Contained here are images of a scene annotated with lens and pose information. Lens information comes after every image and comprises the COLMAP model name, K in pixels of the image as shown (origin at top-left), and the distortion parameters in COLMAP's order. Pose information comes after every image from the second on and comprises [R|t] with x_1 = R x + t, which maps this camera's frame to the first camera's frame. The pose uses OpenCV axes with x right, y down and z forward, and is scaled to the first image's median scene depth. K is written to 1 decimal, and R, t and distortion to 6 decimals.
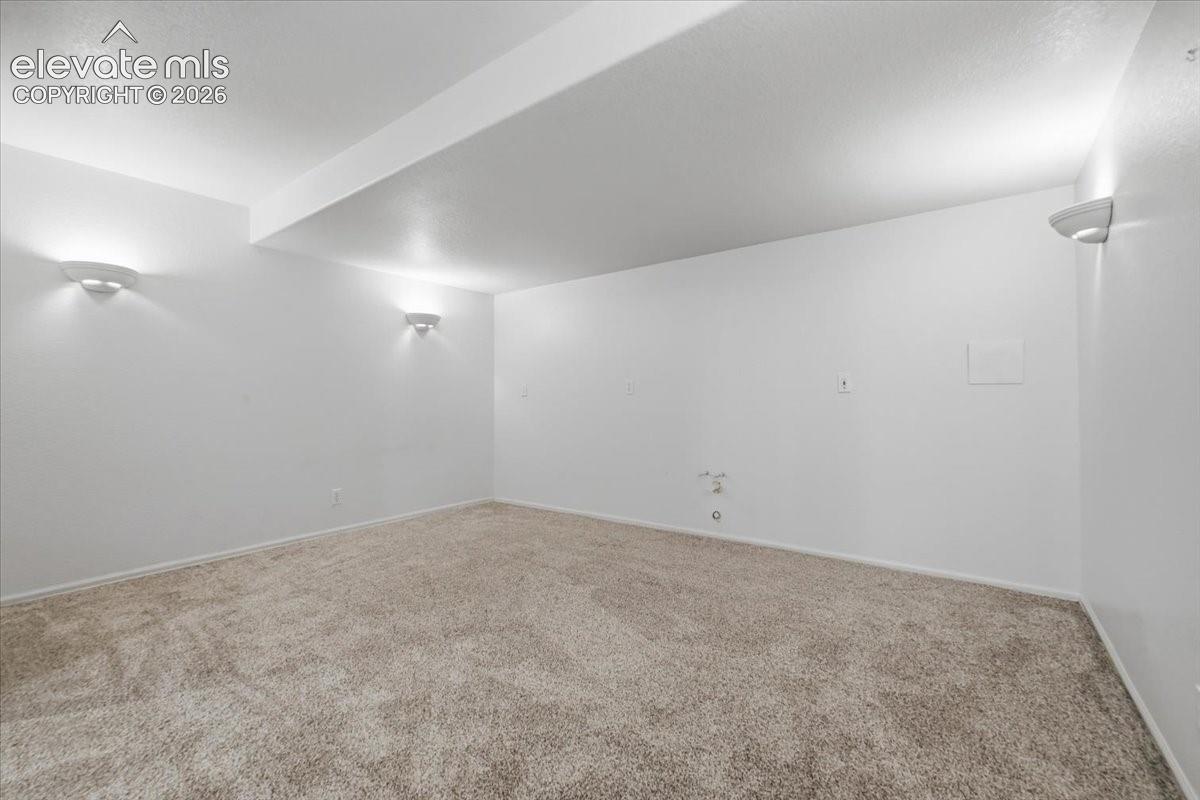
lens RADIAL K [[491.8, 0, 603.7], [0, 491.8, 395.6], [0, 0, 1]] dist [0.000564, 0.000087]
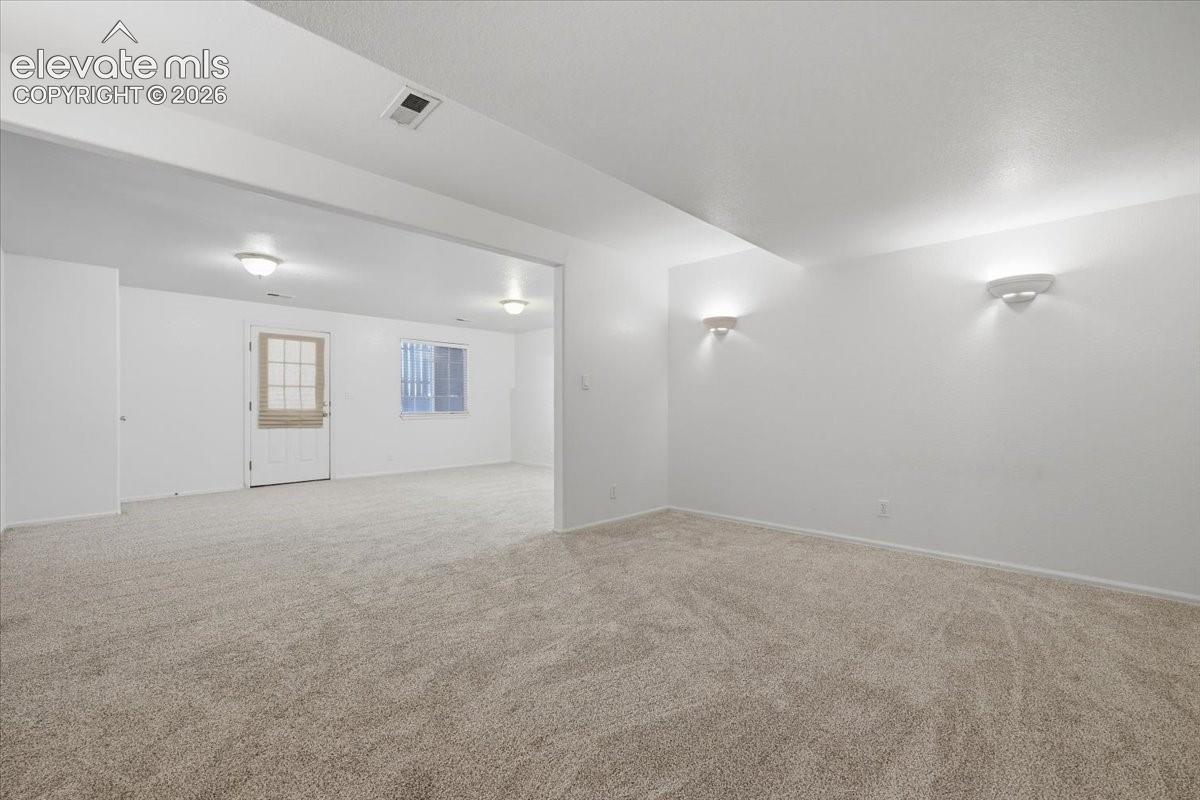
lens RADIAL K [[491.8, 0, 603.7], [0, 491.8, 395.6], [0, 0, 1]] dist [0.000564, 0.000087]
pose [[-0.110112, -0.011298, -0.993855, 0.396979], [0.008343, 0.999890, -0.012290, 0.001533], [0.993884, -0.009645, -0.110006, 0.534053]]
